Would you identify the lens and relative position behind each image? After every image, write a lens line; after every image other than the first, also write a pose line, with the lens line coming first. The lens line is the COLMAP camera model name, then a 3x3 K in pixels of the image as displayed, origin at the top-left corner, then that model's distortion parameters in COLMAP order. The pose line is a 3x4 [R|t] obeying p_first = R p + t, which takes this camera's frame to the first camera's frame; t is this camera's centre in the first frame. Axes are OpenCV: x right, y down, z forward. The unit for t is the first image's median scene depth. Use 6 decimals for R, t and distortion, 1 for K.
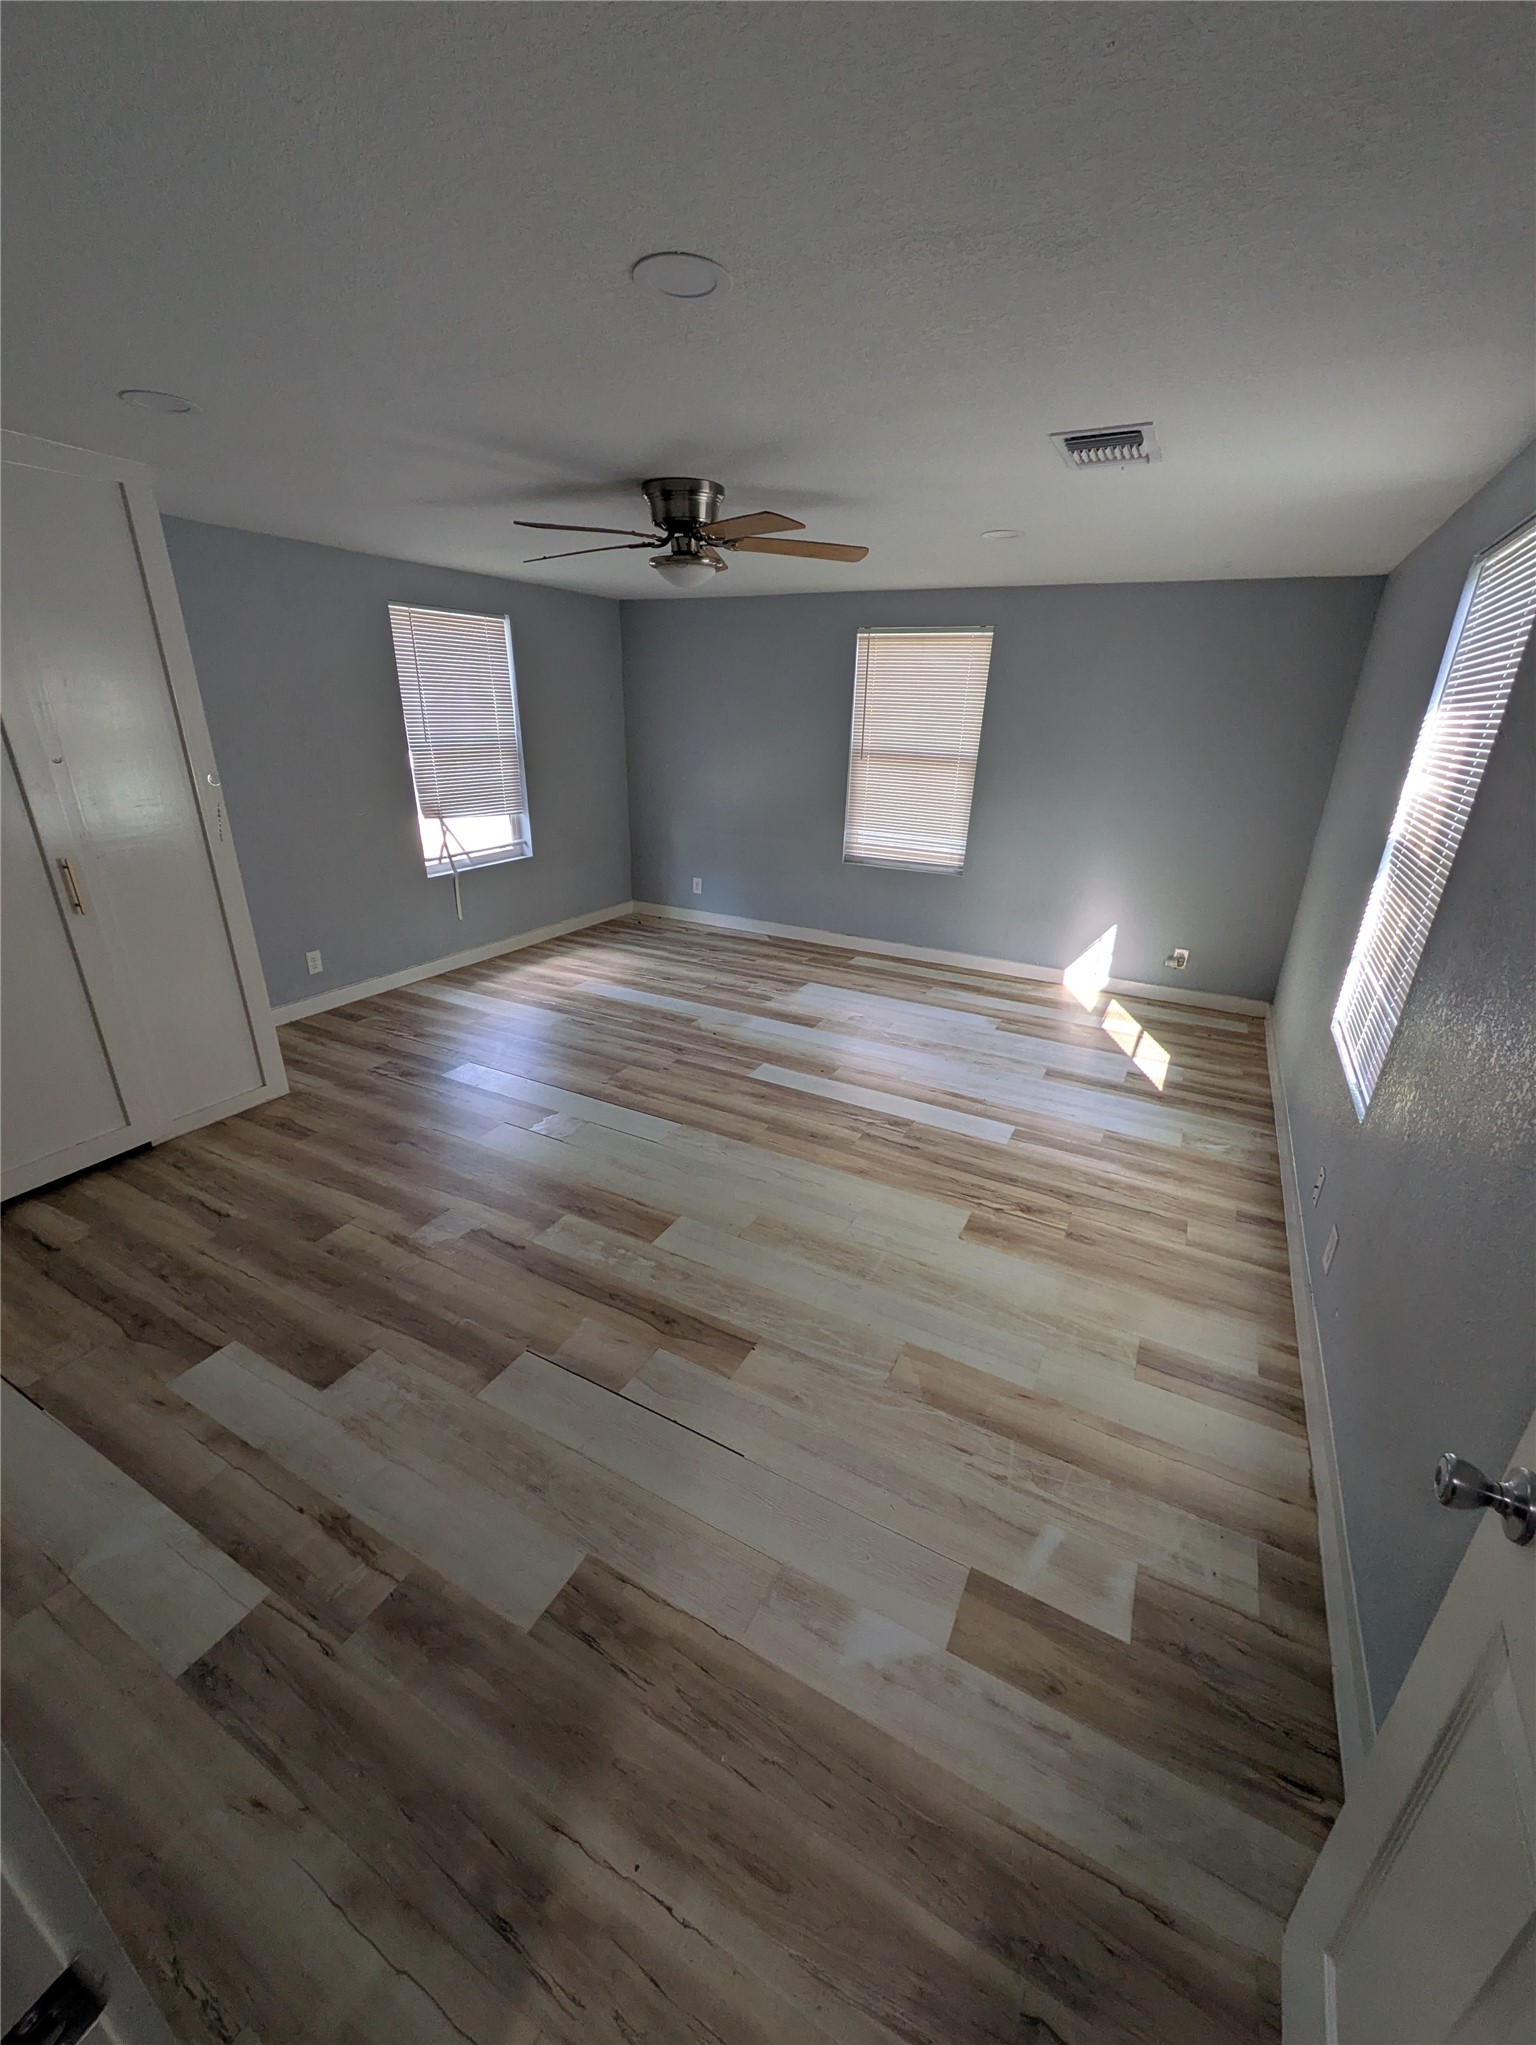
lens RADIAL K [[814.9, 0, 766.4], [0, 814.9, 1022.0], [0, 0, 1]] dist [-0.002109, -0.000193]
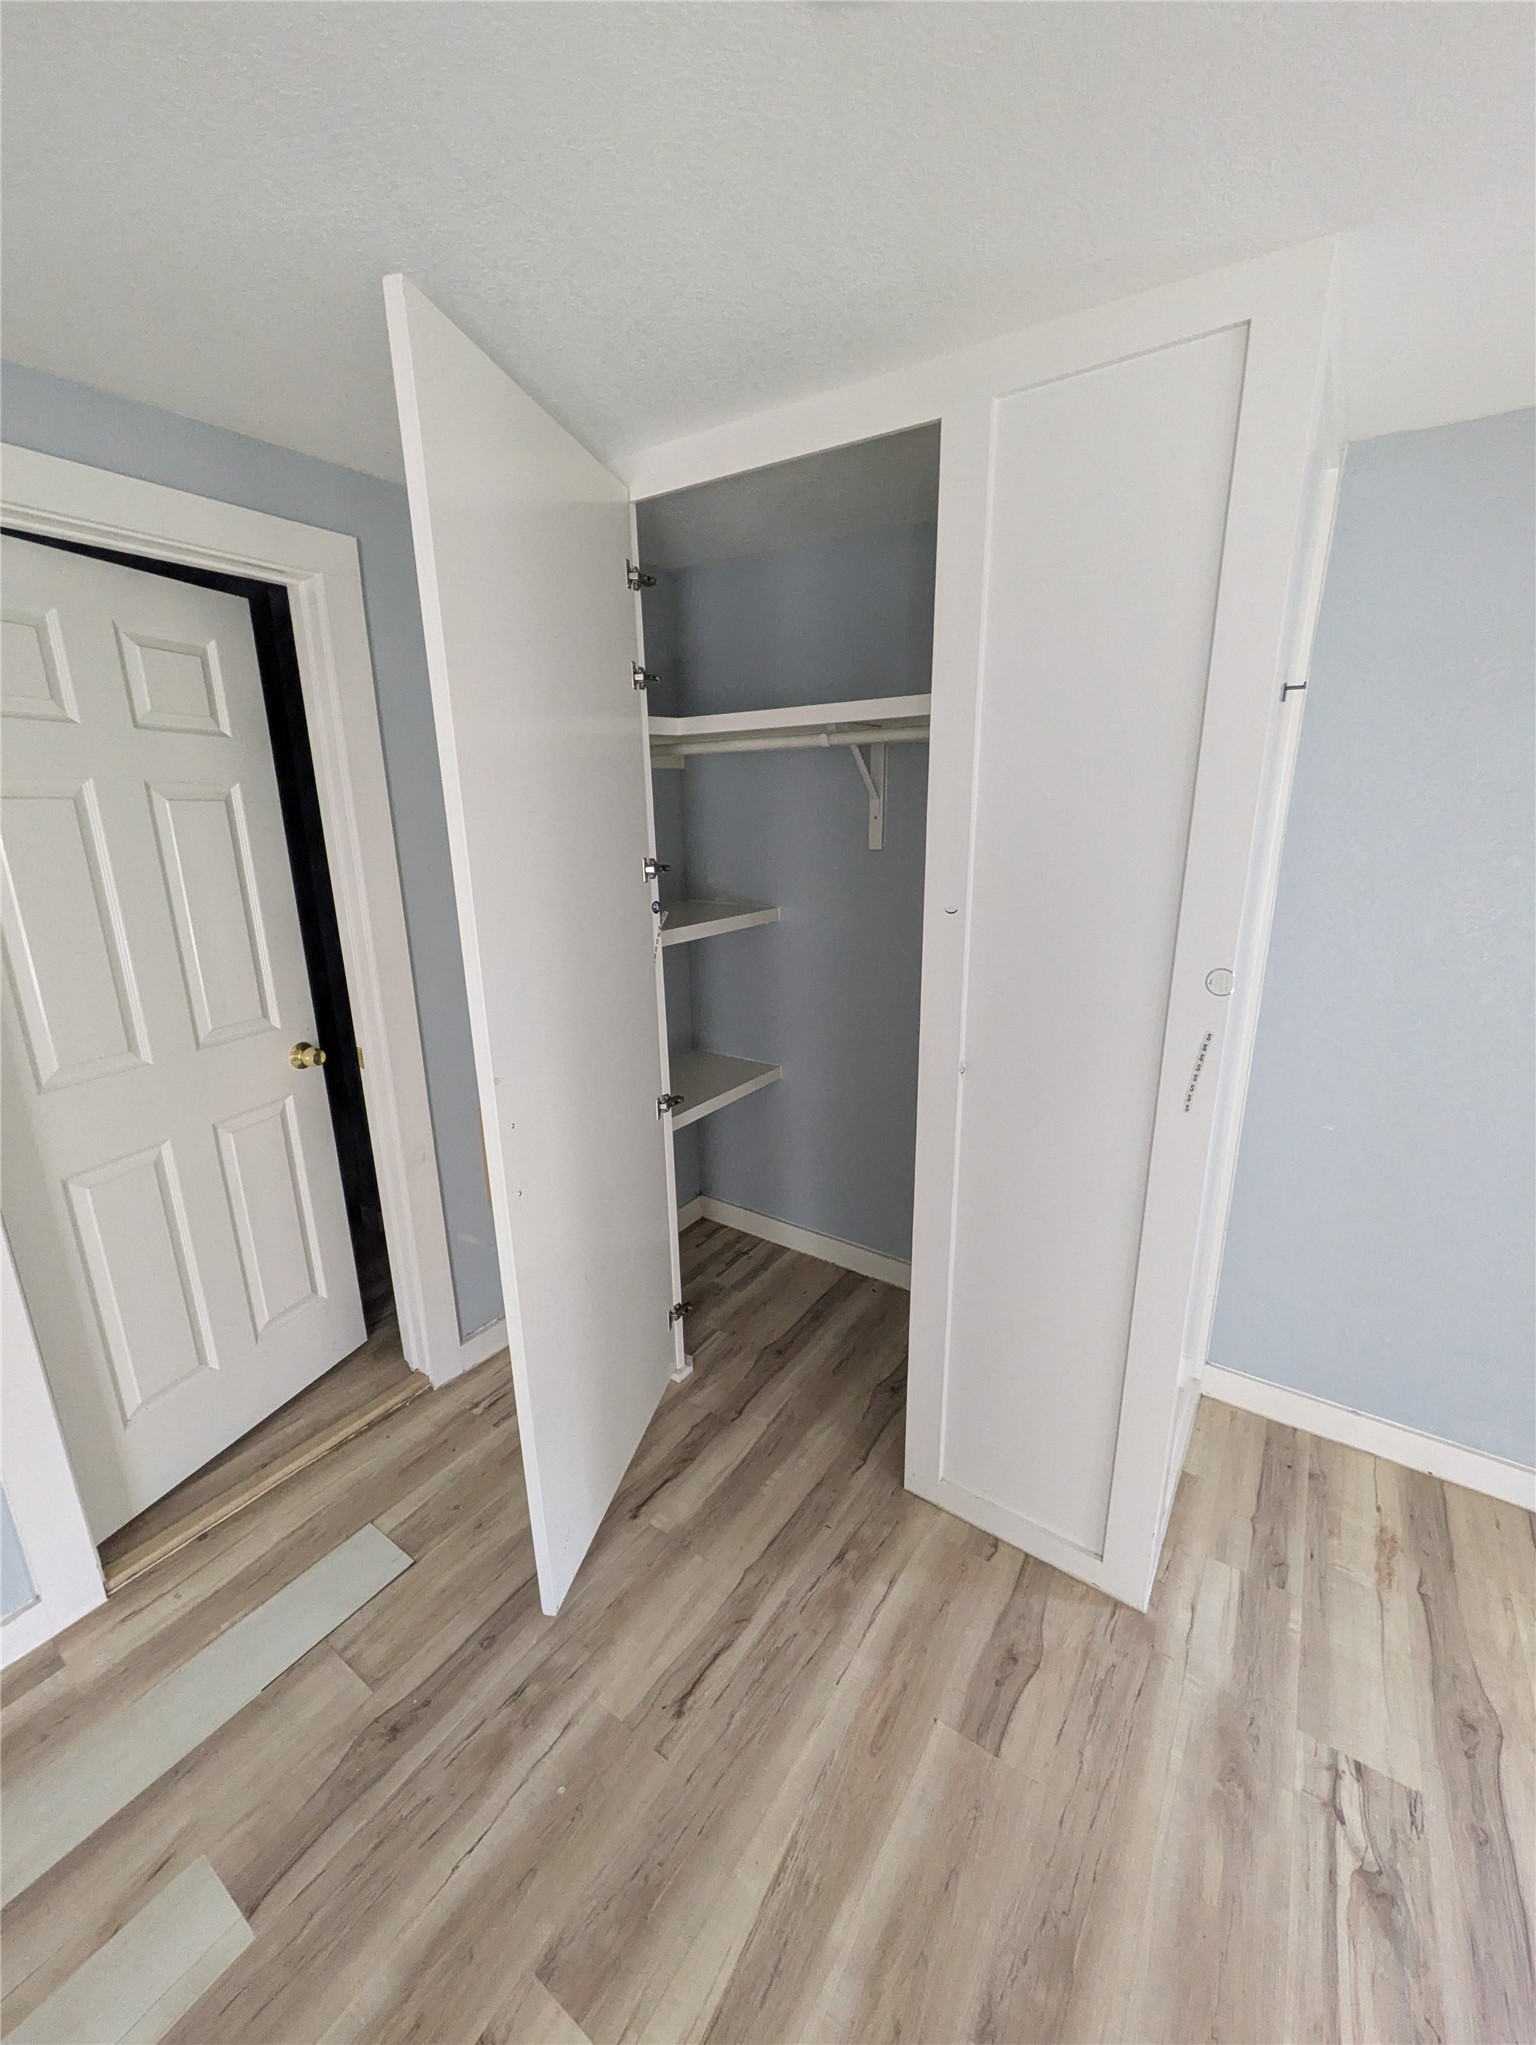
lens RADIAL K [[814.9, 0, 766.6], [0, 814.9, 1020.8], [0, 0, 1]] dist [-0.002109, -0.000193]
pose [[-0.100912, 0.257433, -0.961012, -0.210073], [-0.369485, 0.887163, 0.276448, -0.302593], [0.923741, 0.382976, 0.005593, 0.725101]]
